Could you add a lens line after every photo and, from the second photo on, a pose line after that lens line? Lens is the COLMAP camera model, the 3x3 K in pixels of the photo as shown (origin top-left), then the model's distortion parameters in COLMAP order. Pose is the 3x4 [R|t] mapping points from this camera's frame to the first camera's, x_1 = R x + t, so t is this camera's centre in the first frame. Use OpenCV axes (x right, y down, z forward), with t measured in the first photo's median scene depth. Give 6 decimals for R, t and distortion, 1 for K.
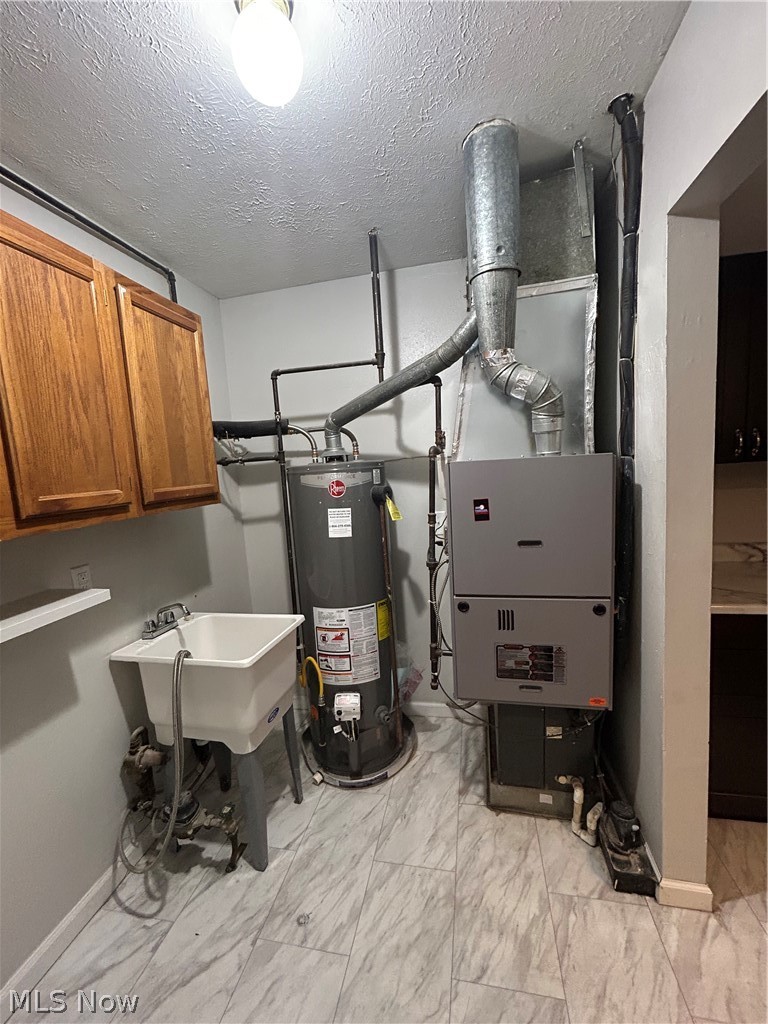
lens RADIAL K [[411.2, 0, 384.0], [0, 411.2, 512.0], [0, 0, 1]] dist [-0.000974, -0.000479]
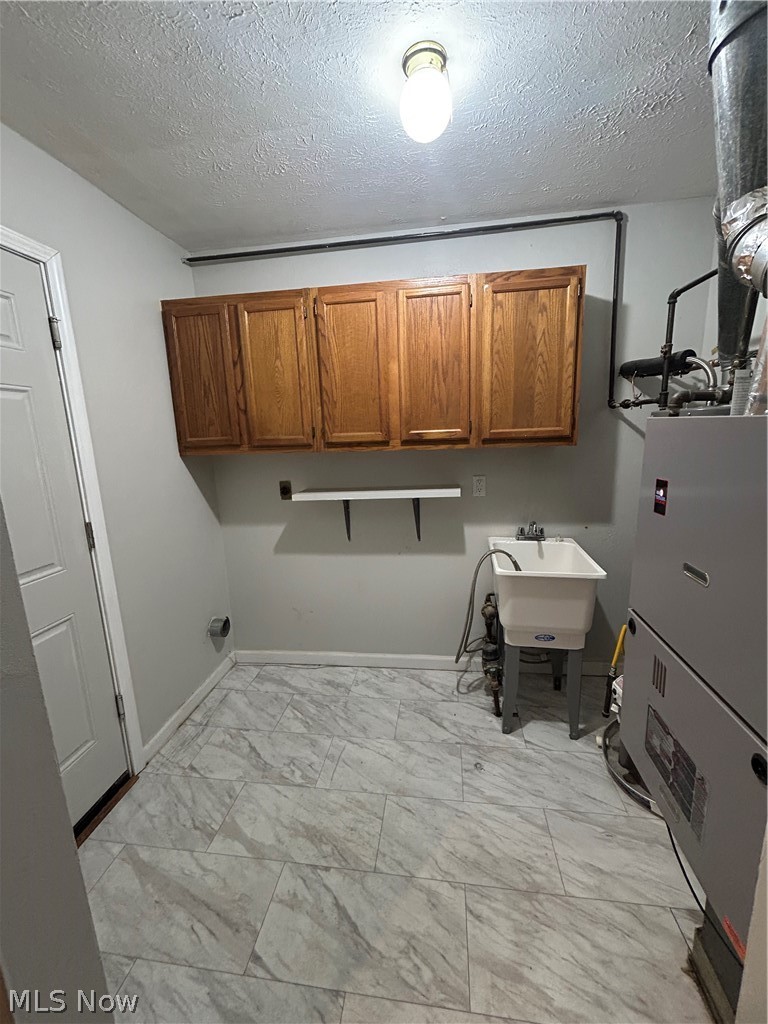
lens RADIAL K [[411.2, 0, 384.0], [0, 411.2, 512.0], [0, 0, 1]] dist [-0.000974, -0.000479]
pose [[0.067825, 0.260470, -0.963097, 0.835695], [-0.082017, 0.963508, 0.254806, -0.110704], [0.994320, 0.061708, 0.086712, 0.523342]]
